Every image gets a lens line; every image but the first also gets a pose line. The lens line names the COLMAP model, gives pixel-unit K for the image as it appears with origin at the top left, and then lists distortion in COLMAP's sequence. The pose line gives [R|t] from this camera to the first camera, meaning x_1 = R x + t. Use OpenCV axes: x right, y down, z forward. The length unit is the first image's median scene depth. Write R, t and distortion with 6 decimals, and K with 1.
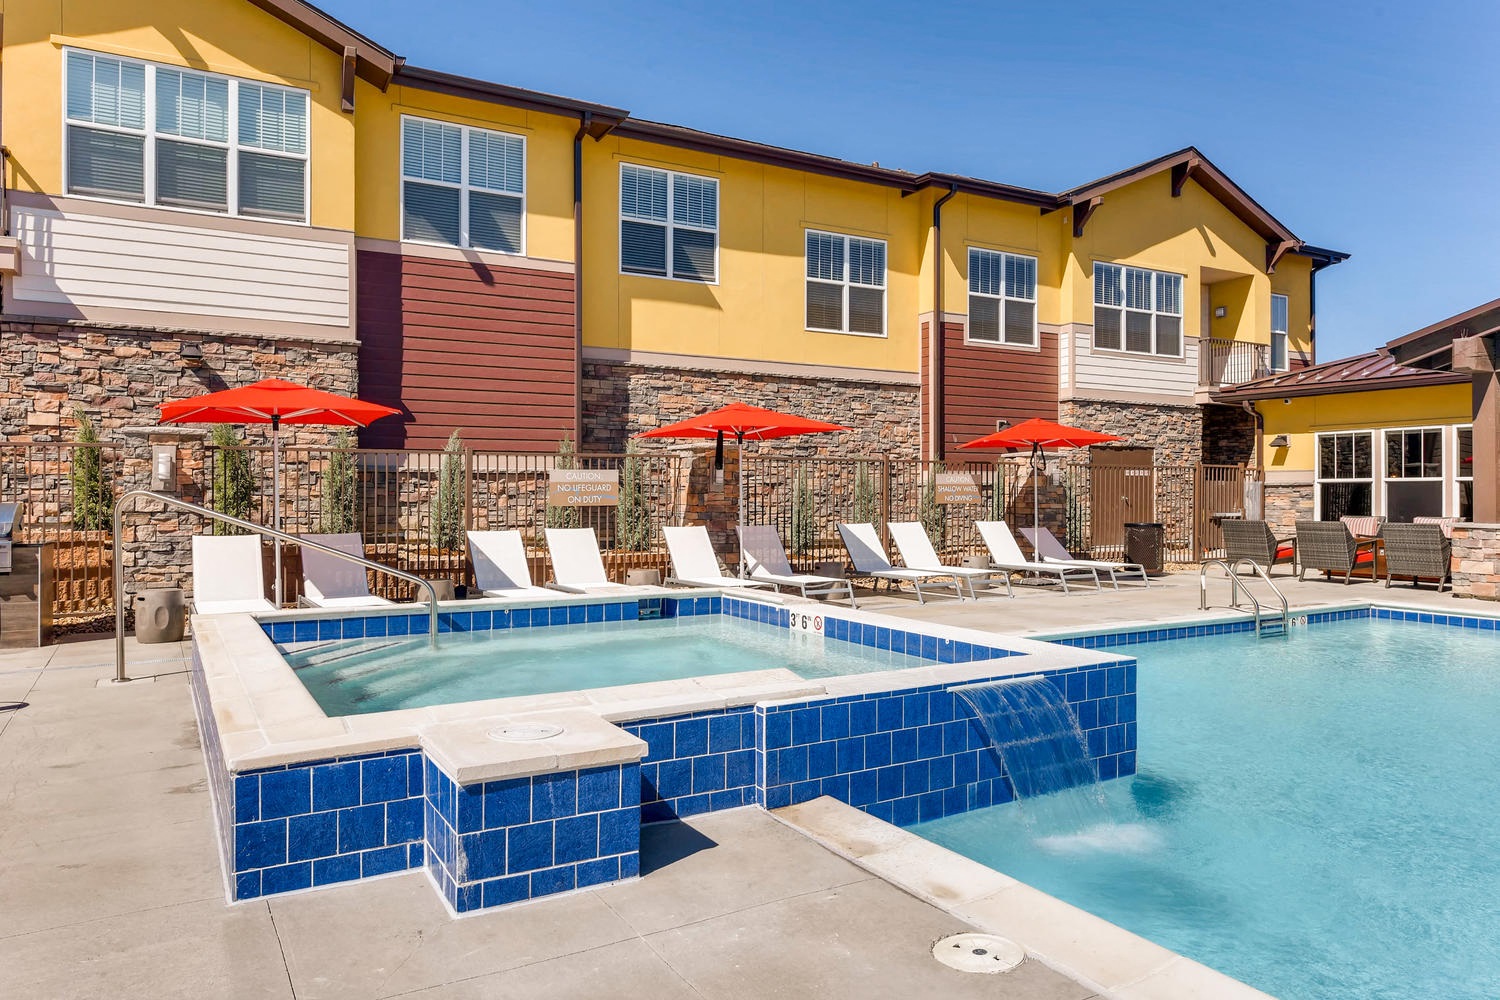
lens RADIAL K [[1009.7, 0, 749.7], [0, 1009.7, 492.1], [0, 0, 1]] dist [0.004083, 0.001910]
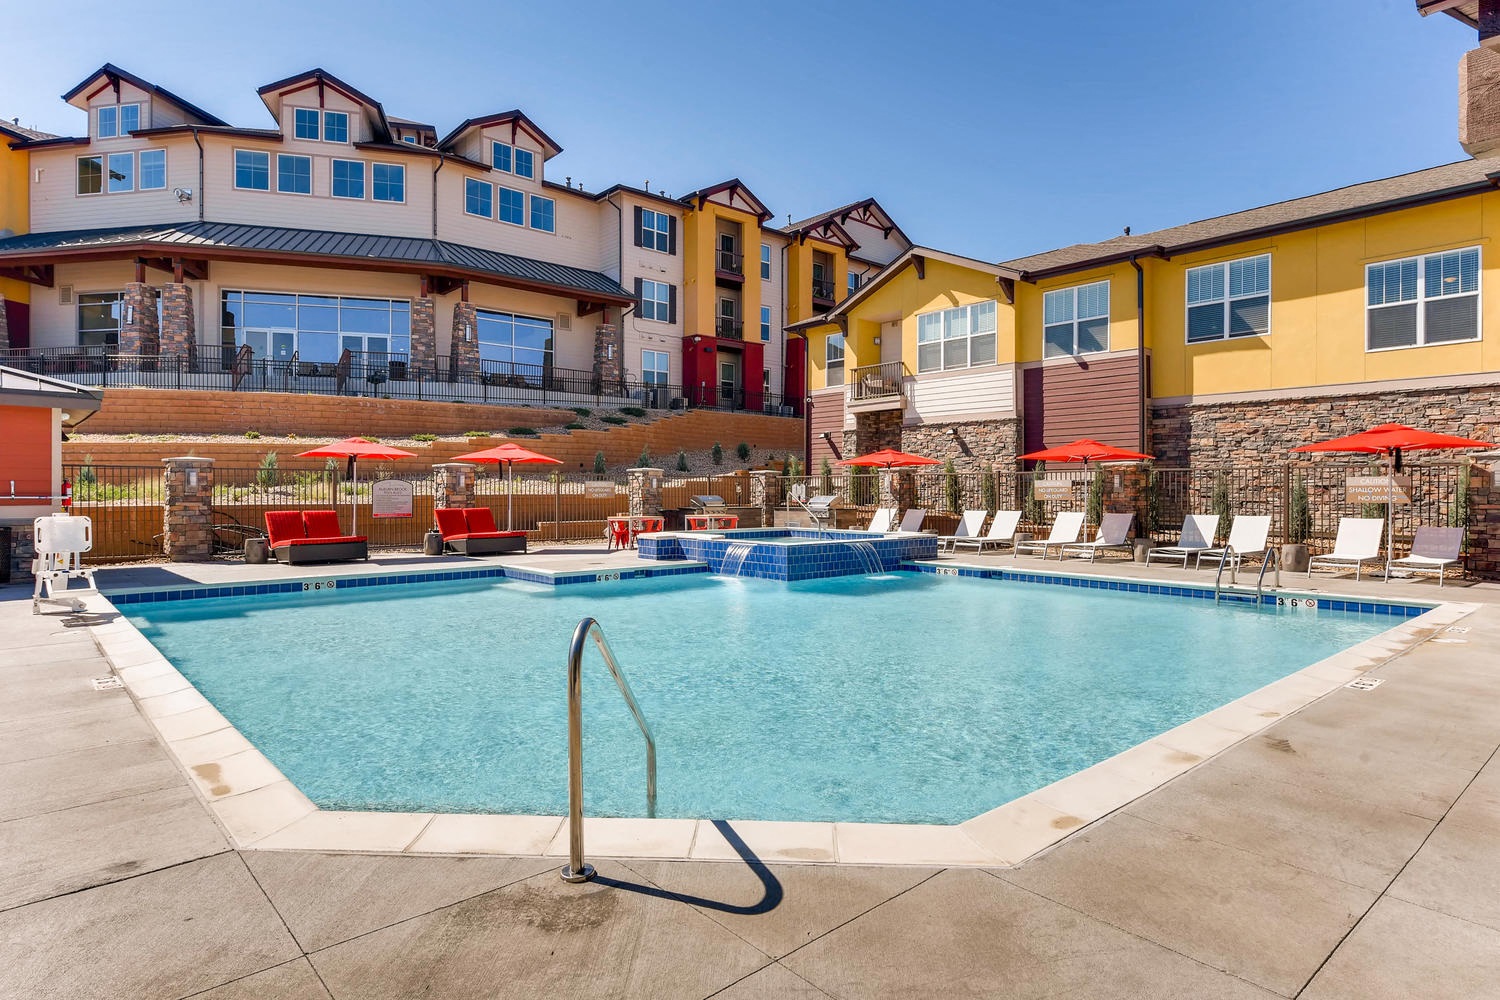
lens RADIAL K [[842.8, 0, 749.9], [0, 842.8, 498.7], [0, 0, 1]] dist [0.000517, 0.000170]
pose [[0.194400, 0.006168, -0.980903, 0.947875], [-0.002670, 0.999980, 0.005759, 0.002962], [0.980919, 0.001500, 0.194413, 0.137076]]
